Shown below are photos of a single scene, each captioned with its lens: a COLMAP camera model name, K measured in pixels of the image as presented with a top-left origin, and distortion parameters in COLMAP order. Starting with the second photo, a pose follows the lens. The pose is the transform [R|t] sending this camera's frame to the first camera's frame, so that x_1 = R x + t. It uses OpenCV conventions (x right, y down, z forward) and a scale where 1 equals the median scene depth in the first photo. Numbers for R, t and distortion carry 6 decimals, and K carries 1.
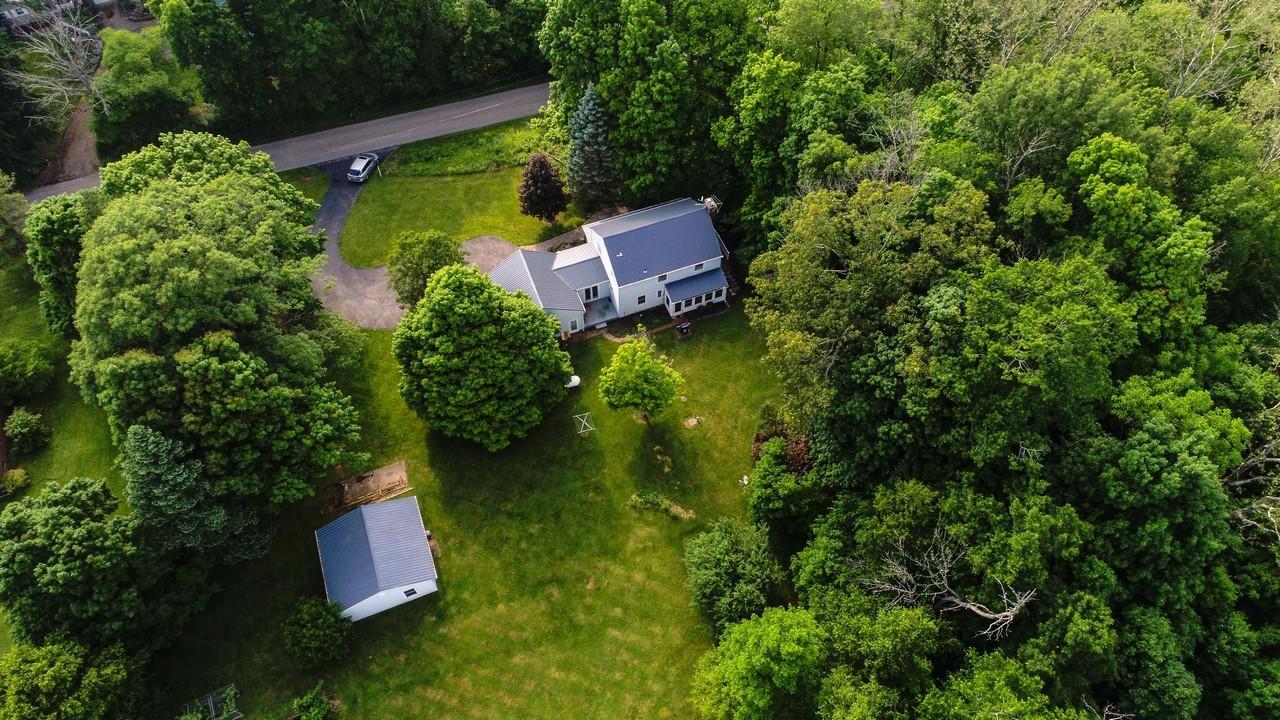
lens RADIAL K [[861.7, 0, 638.8], [0, 861.7, 358.3], [0, 0, 1]] dist [0.004569, -0.001301]
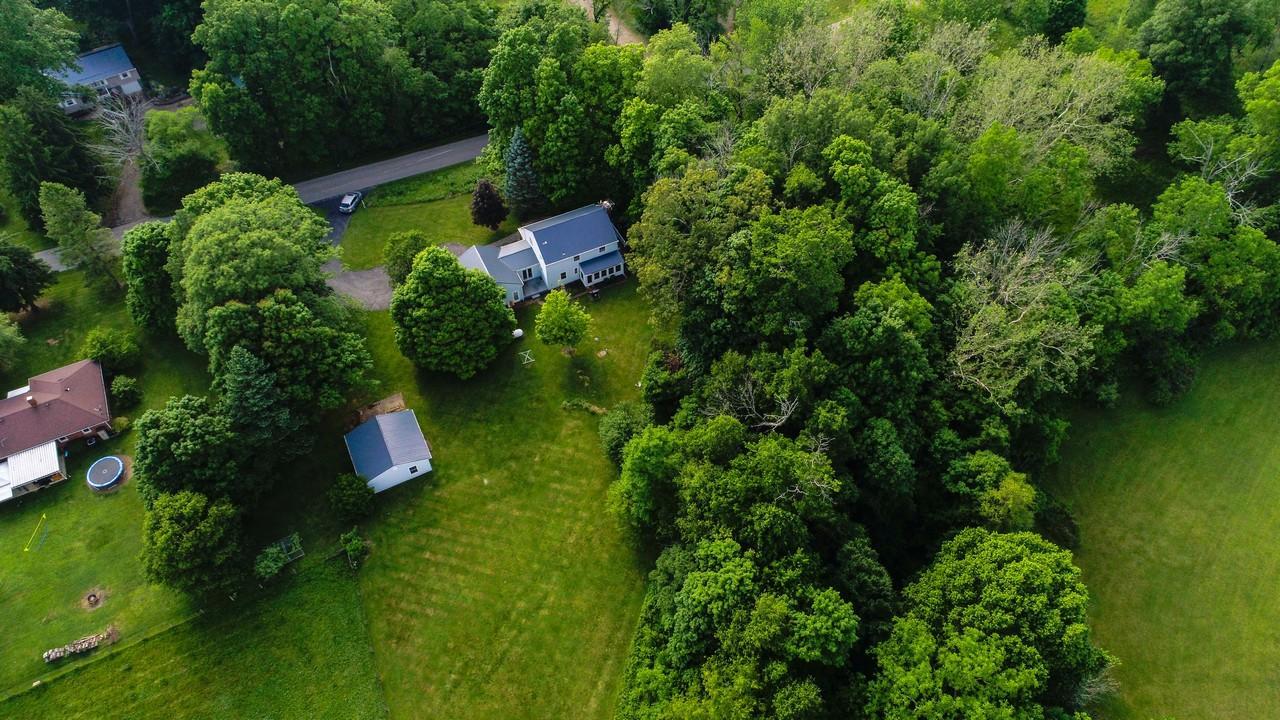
lens RADIAL K [[861.7, 0, 638.8], [0, 861.7, 358.3], [0, 0, 1]] dist [0.004569, -0.001301]
pose [[0.996091, -0.068675, 0.055551, 0.046432], [0.072462, 0.994961, -0.069295, 0.207899], [-0.050512, 0.073050, 0.996048, -0.478906]]
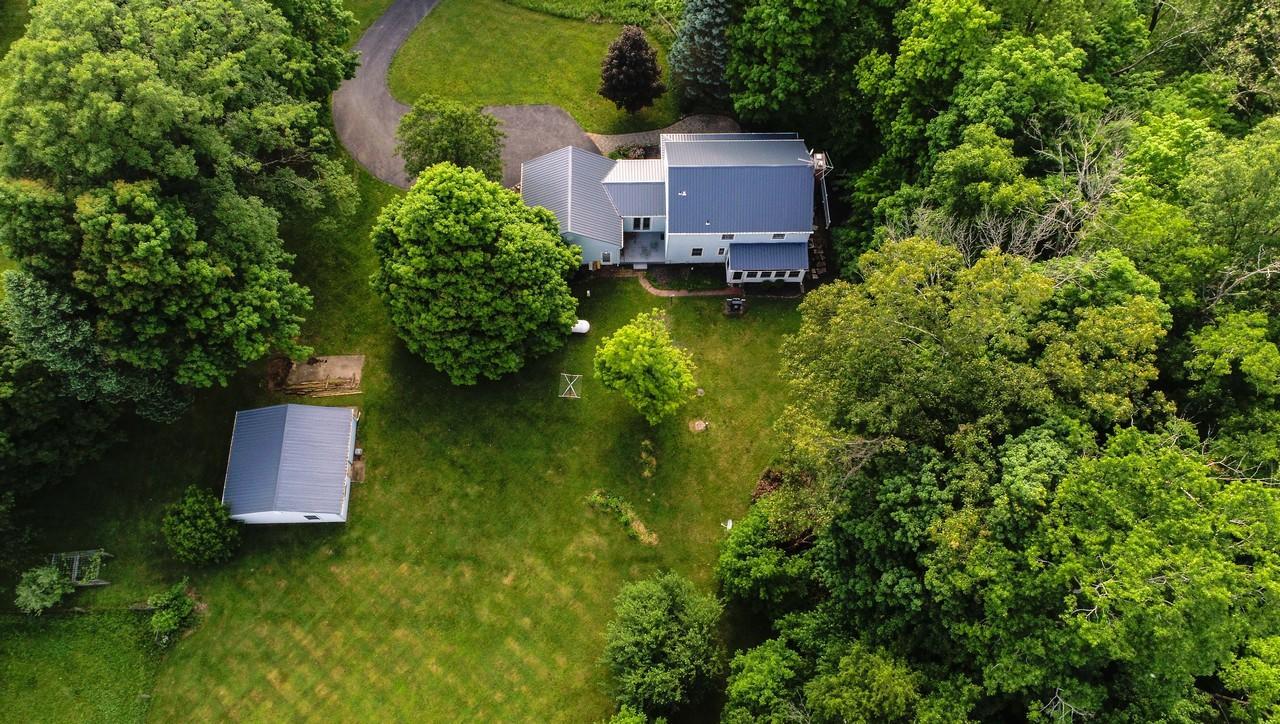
lens RADIAL K [[898.9, 0, 611.3], [0, 898.9, 349.2], [0, 0, 1]] dist [0.001182, 0.000952]
pose [[0.936232, 0.324319, -0.135233, 0.084670], [-0.292274, 0.932394, 0.212644, -0.165497], [0.195055, -0.159559, 0.967726, 0.201707]]
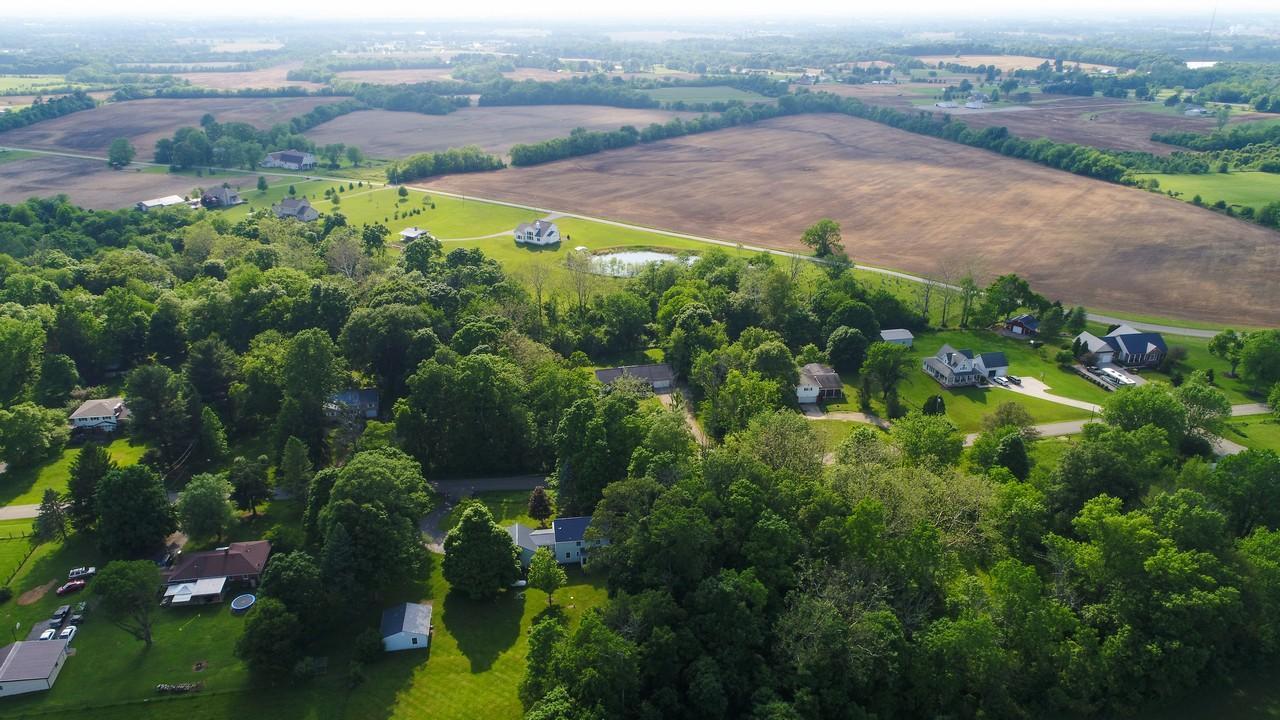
lens RADIAL K [[861.7, 0, 638.8], [0, 861.7, 358.3], [0, 0, 1]] dist [0.004569, -0.001301]
pose [[0.973860, 0.089758, -0.208663, 0.653634], [-0.190046, 0.825114, -0.532042, 0.713340], [0.124416, 0.557790, 0.820604, -1.070969]]
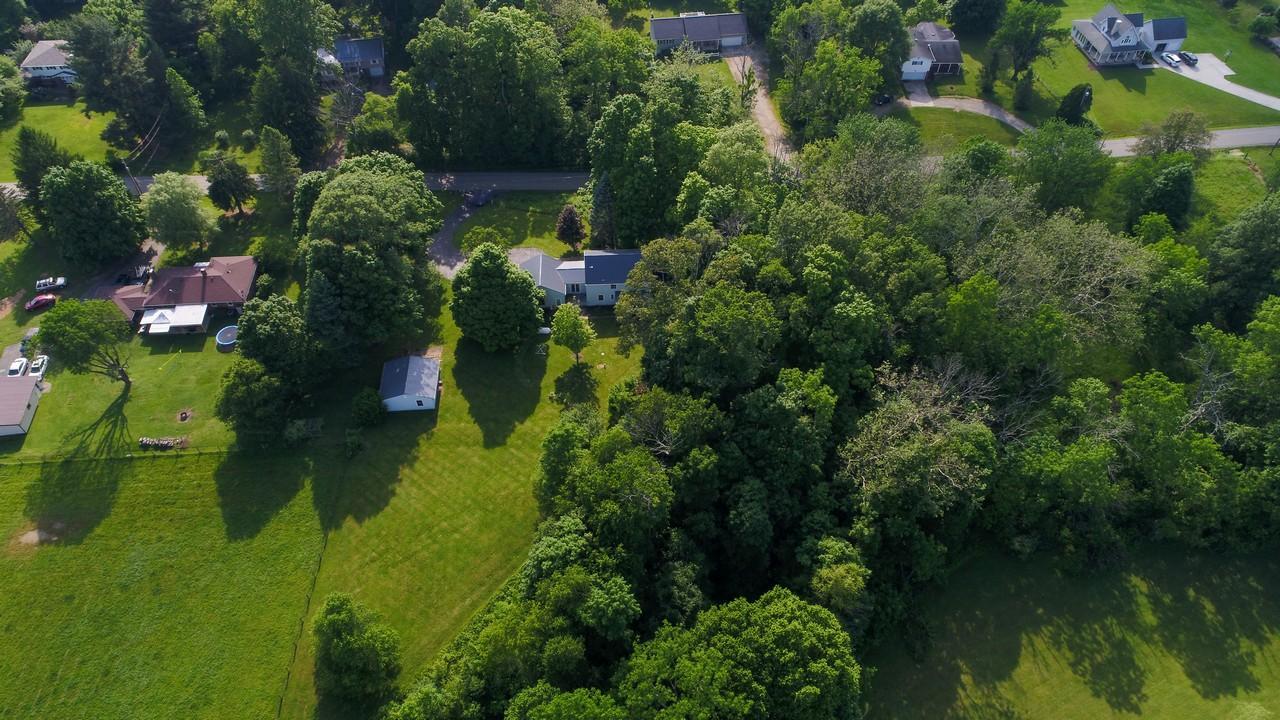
lens RADIAL K [[861.7, 0, 638.8], [0, 861.7, 358.3], [0, 0, 1]] dist [0.004569, -0.001301]
pose [[0.951076, 0.236048, -0.199338, 0.529710], [-0.258880, 0.961009, -0.097173, 0.231416], [0.168628, 0.144024, 0.975101, -0.750574]]
